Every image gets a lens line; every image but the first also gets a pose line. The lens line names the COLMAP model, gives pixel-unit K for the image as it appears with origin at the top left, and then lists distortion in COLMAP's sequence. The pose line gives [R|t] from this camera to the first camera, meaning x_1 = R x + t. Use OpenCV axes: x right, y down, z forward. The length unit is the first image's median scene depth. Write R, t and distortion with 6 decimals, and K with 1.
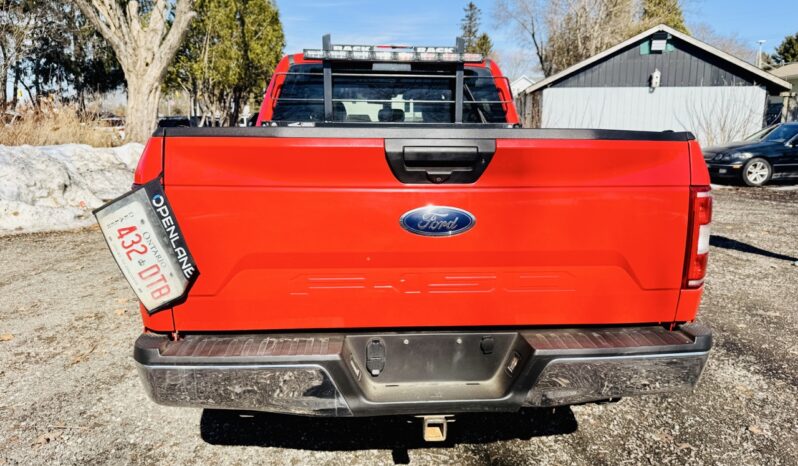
lens RADIAL K [[555.7, 0, 403.5], [0, 555.7, 236.9], [0, 0, 1]] dist [0.009230, -0.004370]
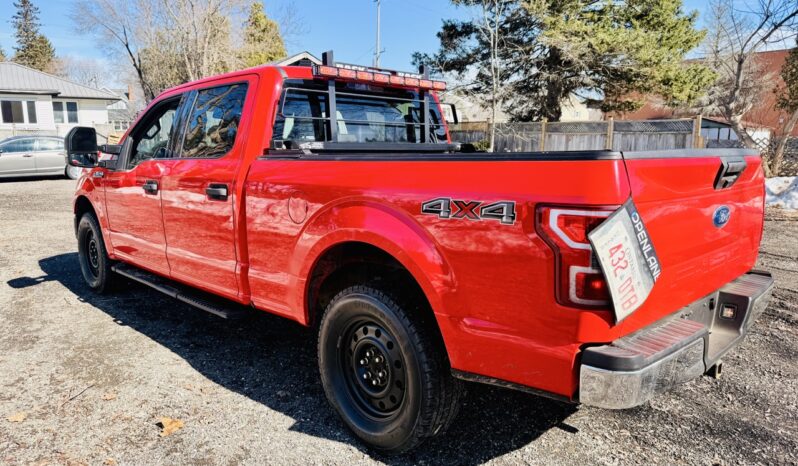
lens RADIAL K [[555.7, 0, 402.6], [0, 555.7, 234.3], [0, 0, 1]] dist [0.009230, -0.004370]
pose [[0.759567, -0.107402, 0.641500, -0.950568], [0.128366, 0.991628, 0.014030, -0.067691], [-0.637636, 0.071690, 0.766995, 0.290095]]
